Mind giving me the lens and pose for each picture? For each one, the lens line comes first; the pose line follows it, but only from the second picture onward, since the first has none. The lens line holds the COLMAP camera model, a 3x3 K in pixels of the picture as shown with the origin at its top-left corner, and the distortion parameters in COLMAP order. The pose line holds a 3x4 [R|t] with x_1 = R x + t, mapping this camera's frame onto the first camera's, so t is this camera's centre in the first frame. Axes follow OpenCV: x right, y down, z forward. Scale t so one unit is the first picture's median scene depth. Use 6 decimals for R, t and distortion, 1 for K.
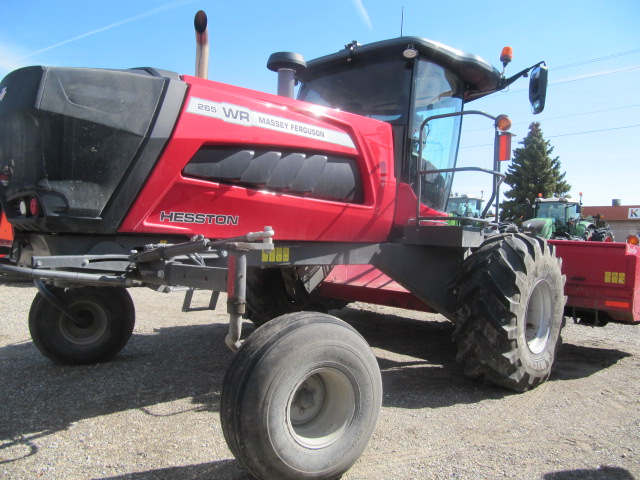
lens RADIAL K [[524.5, 0, 320.0], [0, 524.5, 240.0], [0, 0, 1]] dist [-0.047468, 0.010797]
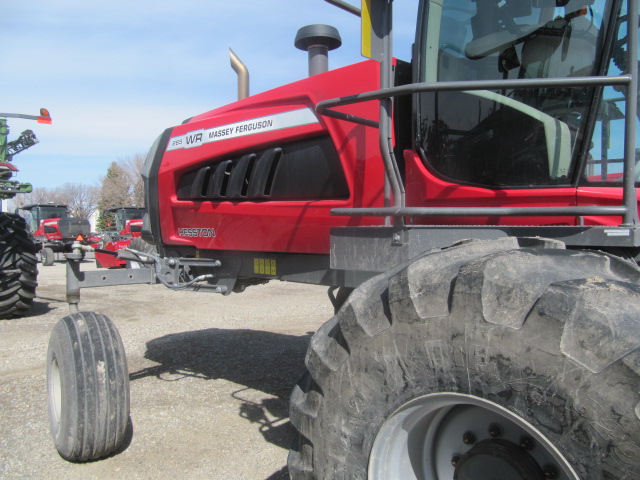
lens RADIAL K [[524.5, 0, 320.0], [0, 524.5, 240.0], [0, 0, 1]] dist [-0.047468, 0.010797]
pose [[0.047852, -0.007464, -0.998827, 0.667514], [0.004509, 0.999964, -0.007256, -0.009554], [0.998844, -0.004157, 0.047884, 0.837194]]
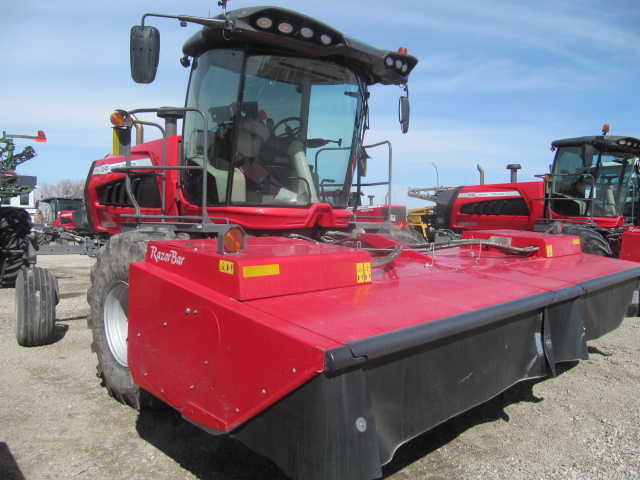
lens RADIAL K [[524.5, 0, 320.0], [0, 524.5, 240.0], [0, 0, 1]] dist [-0.047468, 0.010797]
pose [[0.005136, 0.000655, -0.999987, 1.198663], [-0.017425, 0.999848, 0.000565, 0.002292], [0.999835, 0.017422, 0.005146, 1.227034]]
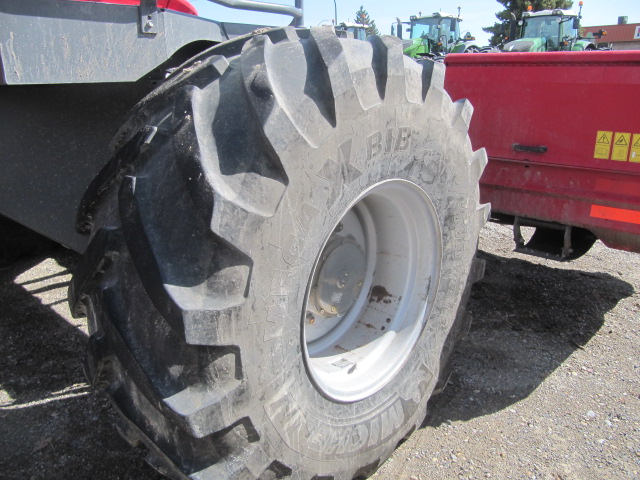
lens RADIAL K [[524.5, 0, 320.0], [0, 524.5, 240.0], [0, 0, 1]] dist [-0.047468, 0.010797]
pose [[0.998507, -0.054564, 0.002552, 0.358637], [0.051409, 0.954512, 0.293708, 0.015996], [-0.018462, -0.293139, 0.955892, 0.647128]]
